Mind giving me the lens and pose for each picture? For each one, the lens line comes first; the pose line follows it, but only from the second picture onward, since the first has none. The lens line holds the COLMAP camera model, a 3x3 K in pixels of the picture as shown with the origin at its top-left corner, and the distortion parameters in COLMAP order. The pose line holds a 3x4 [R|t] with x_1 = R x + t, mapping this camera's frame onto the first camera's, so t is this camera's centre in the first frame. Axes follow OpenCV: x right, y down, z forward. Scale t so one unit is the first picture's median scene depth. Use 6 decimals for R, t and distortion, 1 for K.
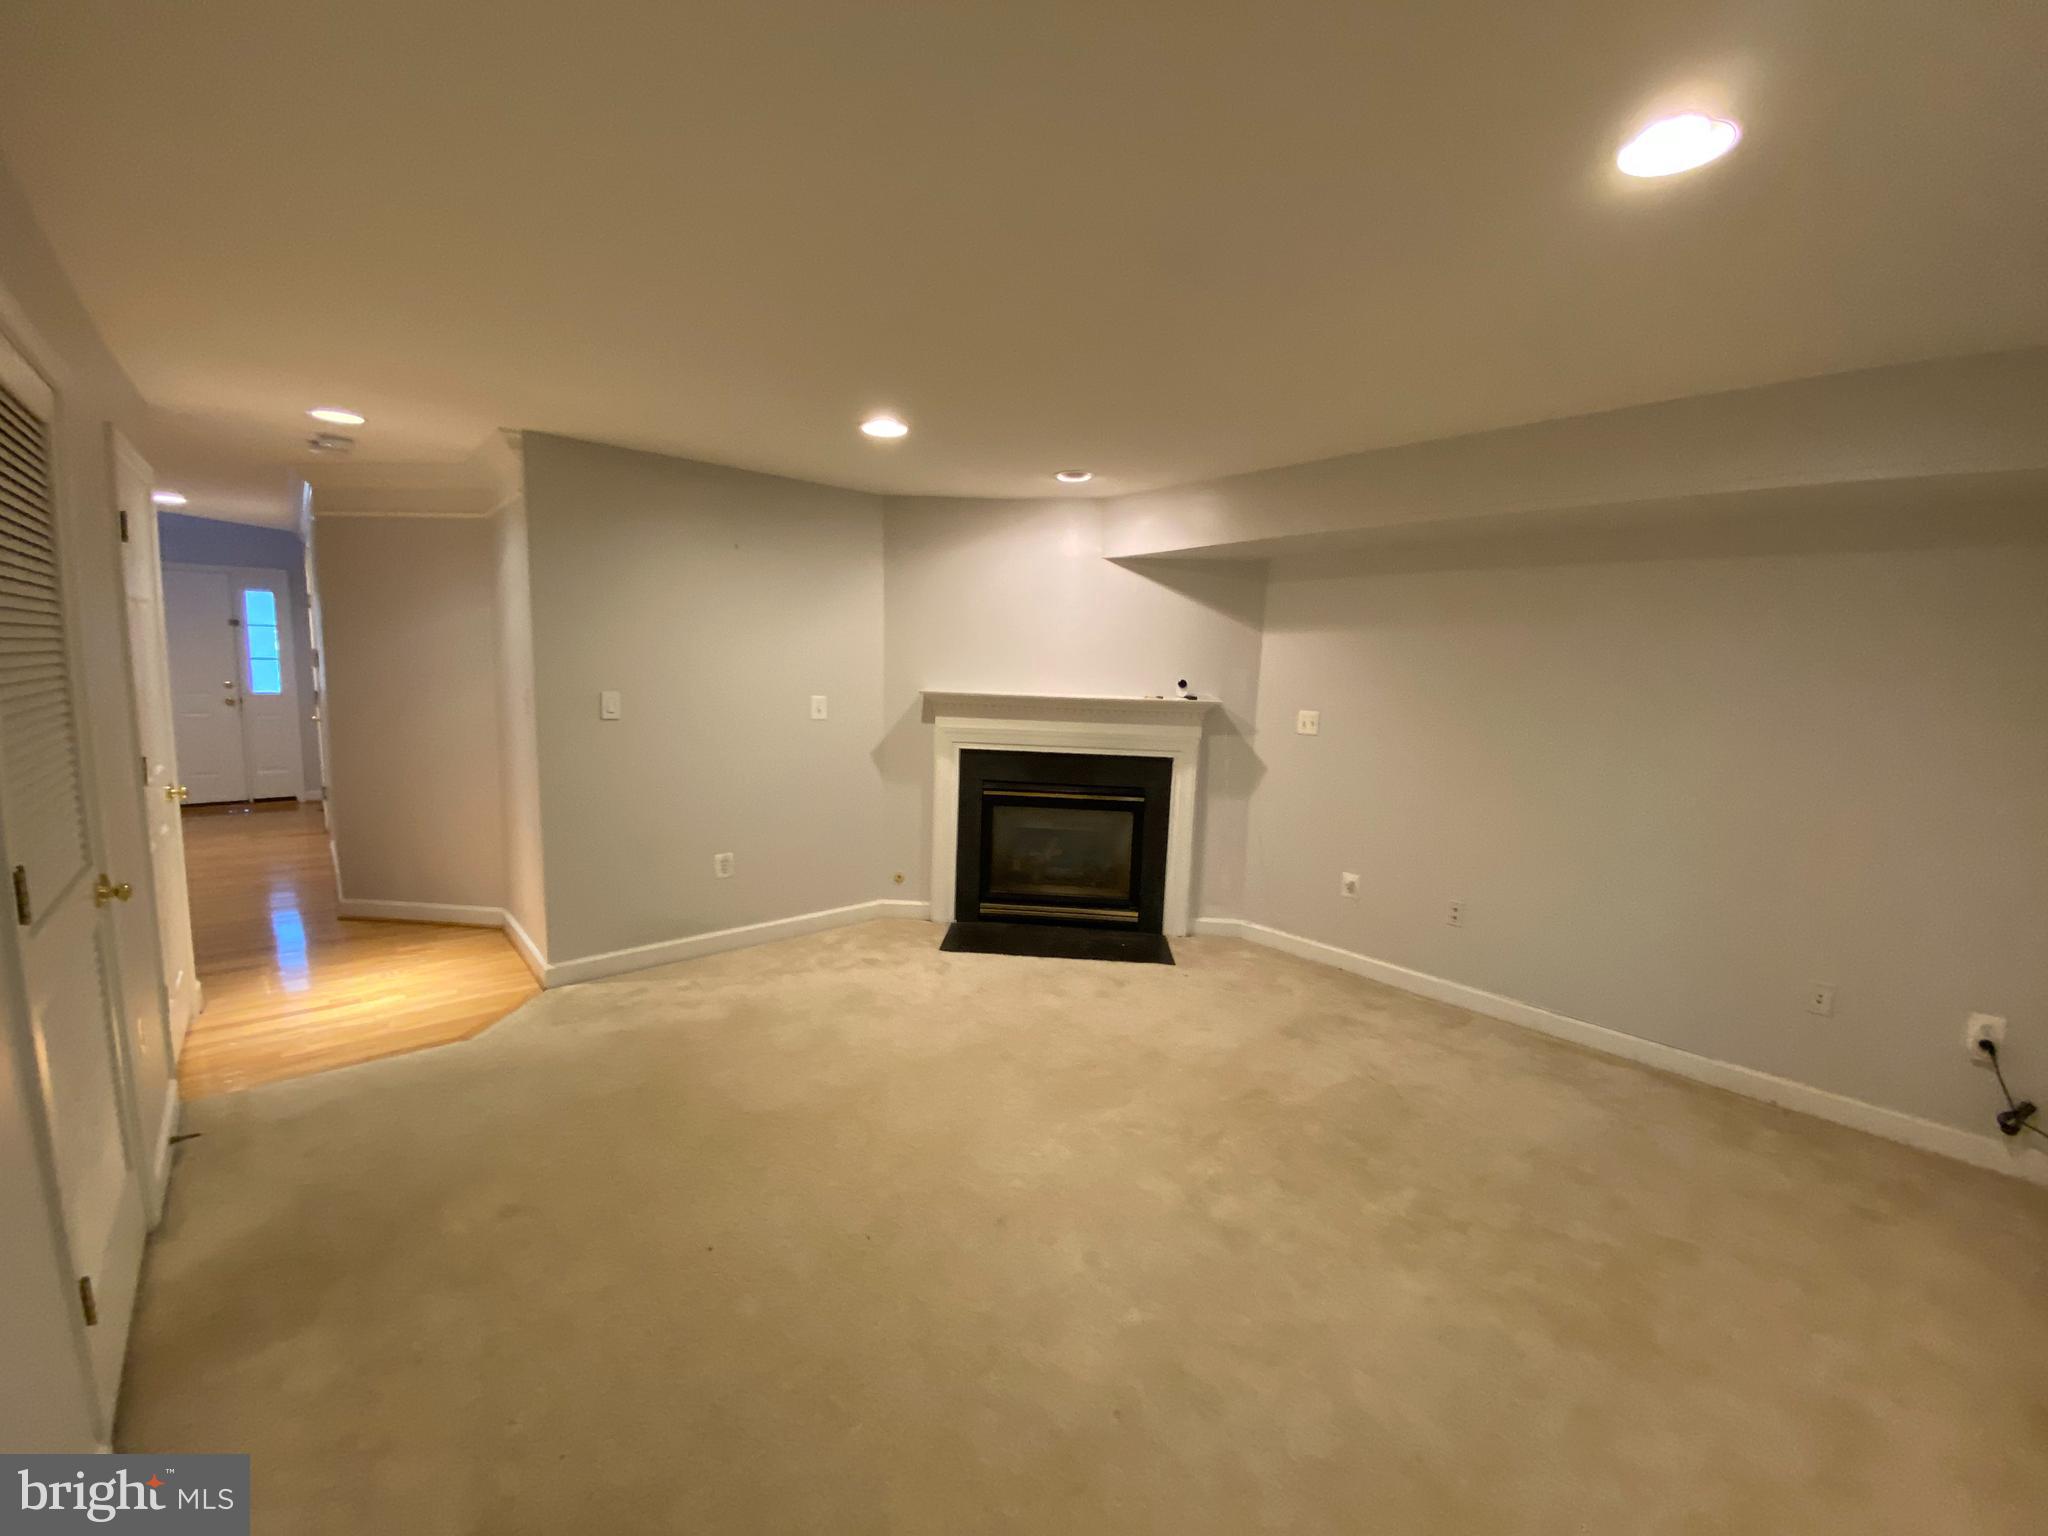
lens RADIAL K [[830.6, 0, 1024.0], [0, 830.6, 768.0], [0, 0, 1]] dist [0.054851, -0.042389]
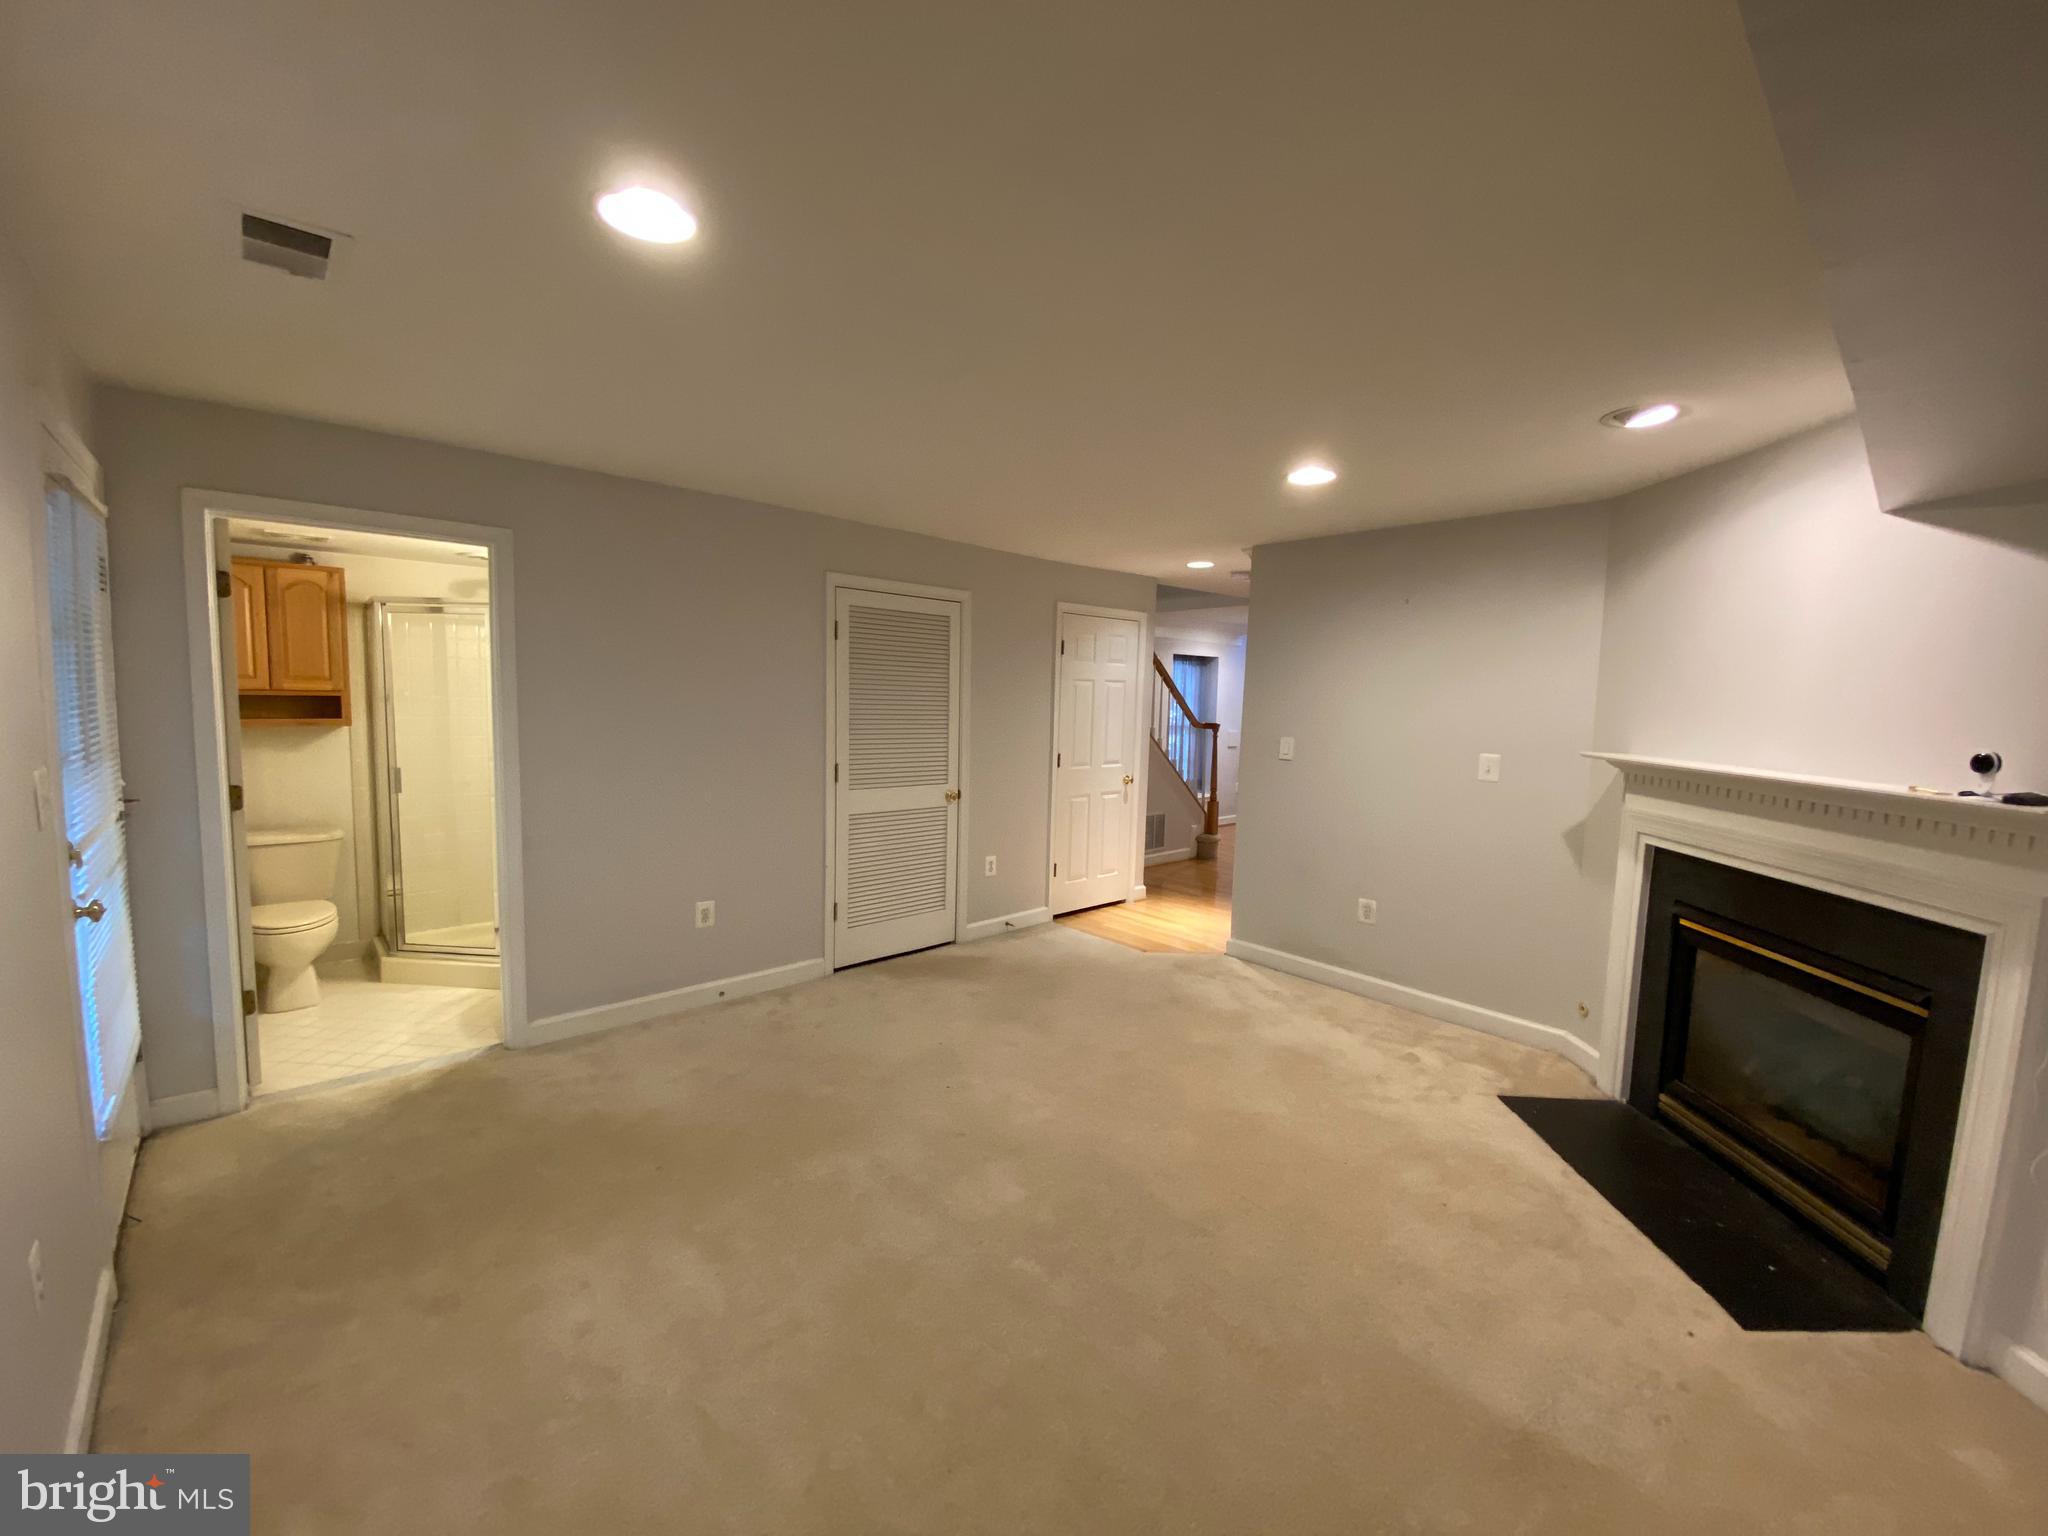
lens RADIAL K [[830.6, 0, 1024.0], [0, 830.6, 768.0], [0, 0, 1]] dist [0.054851, -0.042389]
pose [[0.009979, 0.059164, -0.998198, 0.608746], [-0.149252, 0.987154, 0.057017, -0.049292], [0.988749, 0.148414, 0.018681, 0.501670]]
